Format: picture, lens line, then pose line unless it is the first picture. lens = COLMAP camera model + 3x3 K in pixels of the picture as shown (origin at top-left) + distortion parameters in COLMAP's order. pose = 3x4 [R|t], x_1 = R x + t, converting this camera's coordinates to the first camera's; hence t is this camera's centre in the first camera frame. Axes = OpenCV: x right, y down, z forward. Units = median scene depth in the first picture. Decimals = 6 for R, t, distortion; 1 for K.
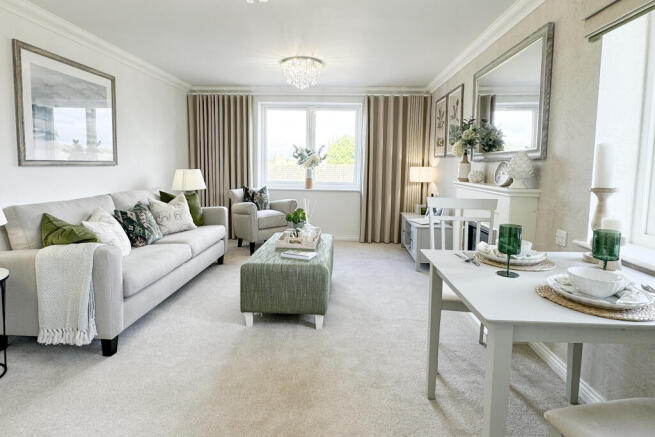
lens RADIAL K [[352.9, 0, 327.0], [0, 352.9, 218.9], [0, 0, 1]] dist [-0.020738, 0.001949]
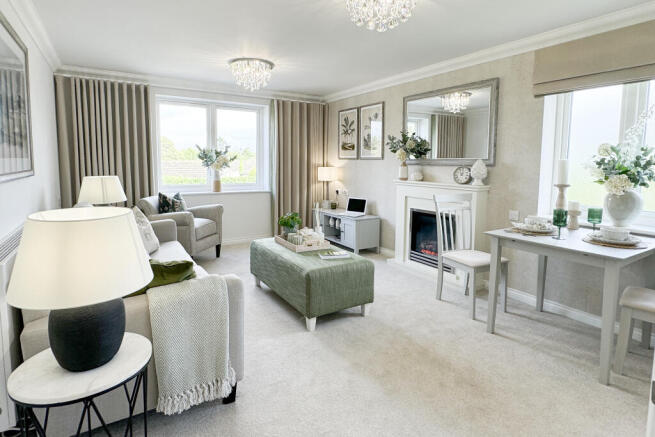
lens RADIAL K [[352.9, 0, 330.2], [0, 352.9, 217.5], [0, 0, 1]] dist [-0.020738, 0.001949]
pose [[0.818335, -0.094919, 0.566849, -0.376435], [0.088914, 0.995303, 0.038303, -0.029423], [-0.567822, 0.019056, 0.822931, 0.064279]]
